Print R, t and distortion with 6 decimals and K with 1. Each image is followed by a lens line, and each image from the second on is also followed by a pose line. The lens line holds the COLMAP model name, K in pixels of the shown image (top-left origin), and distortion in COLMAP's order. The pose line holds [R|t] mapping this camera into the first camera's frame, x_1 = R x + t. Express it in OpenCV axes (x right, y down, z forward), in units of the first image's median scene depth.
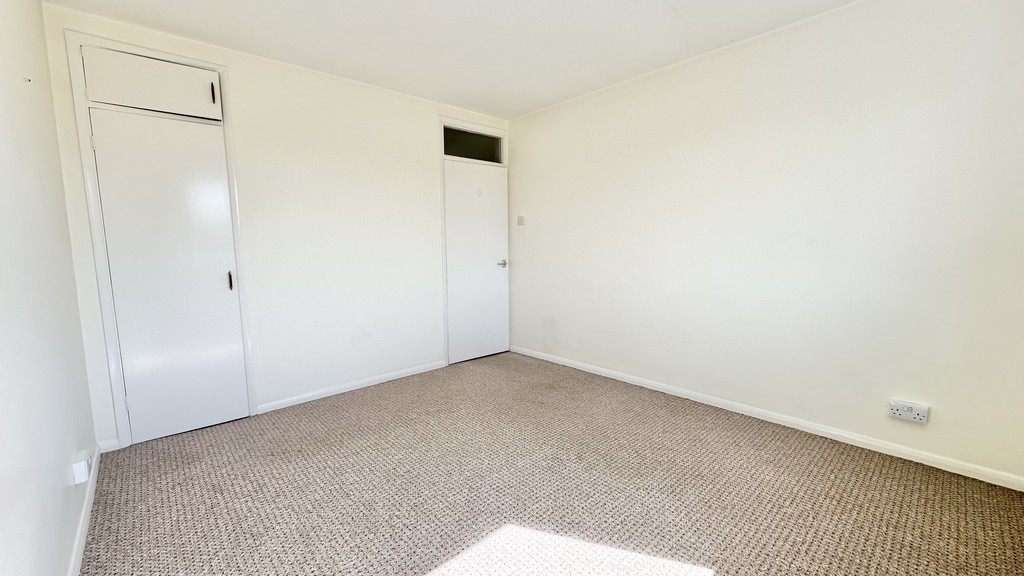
lens RADIAL K [[408.9, 0, 506.2], [0, 408.9, 289.9], [0, 0, 1]] dist [-0.006343, 0.000907]
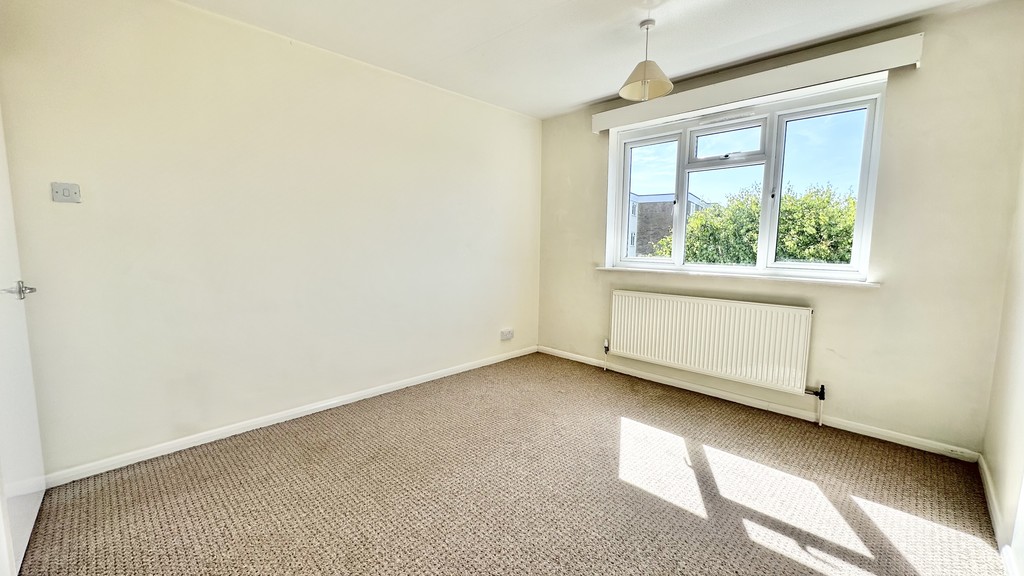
lens RADIAL K [[408.9, 0, 511.8], [0, 408.9, 291.6], [0, 0, 1]] dist [-0.006343, 0.000907]
pose [[-0.055558, -0.112274, 0.992123, -0.581765], [0.107467, 0.987213, 0.117736, -0.076169], [-0.992655, 0.113162, -0.042782, 0.694863]]
